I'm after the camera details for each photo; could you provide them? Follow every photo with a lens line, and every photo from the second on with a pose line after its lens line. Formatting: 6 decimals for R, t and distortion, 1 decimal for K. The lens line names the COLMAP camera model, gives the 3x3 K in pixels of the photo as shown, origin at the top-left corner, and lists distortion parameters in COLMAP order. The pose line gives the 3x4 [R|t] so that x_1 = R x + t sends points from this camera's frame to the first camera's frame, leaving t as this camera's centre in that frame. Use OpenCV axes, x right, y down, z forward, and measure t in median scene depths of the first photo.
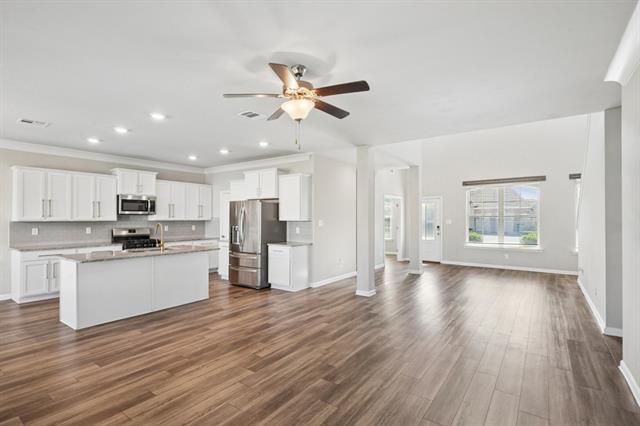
lens RADIAL K [[310.3, 0, 317.5], [0, 310.3, 216.0], [0, 0, 1]] dist [-0.000882, -0.000791]
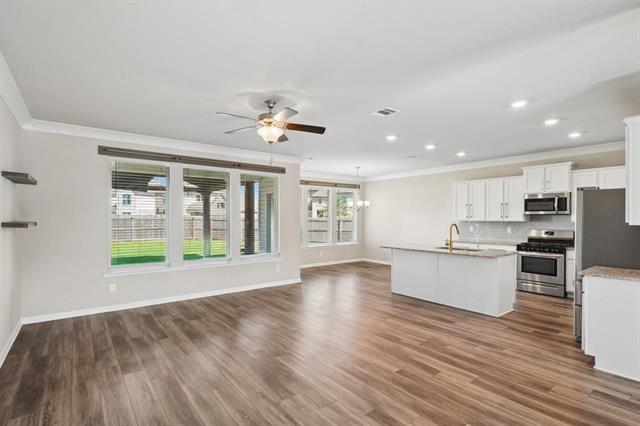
lens RADIAL K [[310.3, 0, 317.5], [0, 310.3, 216.0], [0, 0, 1]] dist [-0.000882, -0.000791]
pose [[-0.277984, -0.006658, -0.960563, 0.483503], [0.003782, 0.999961, -0.008025, 0.003776], [0.960578, -0.005864, -0.277948, 0.663905]]
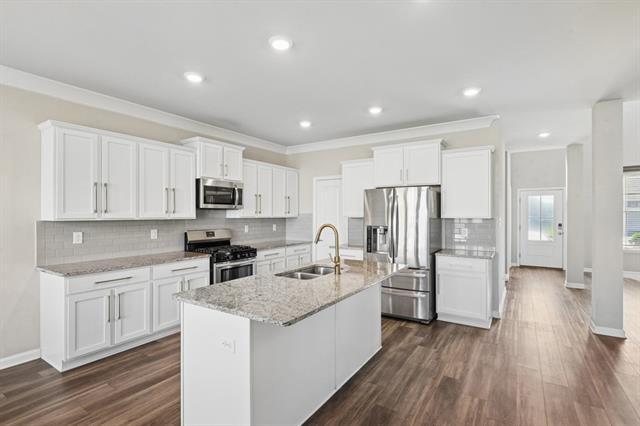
lens RADIAL K [[314.1, 0, 320.0], [0, 314.1, 213.0], [0, 0, 1]] dist [0.001071, 0.000336]
pose [[0.998868, -0.000006, 0.047578, -0.428693], [-0.000231, 0.999988, 0.004974, 0.000056], [-0.047578, -0.004979, 0.998855, 0.341207]]
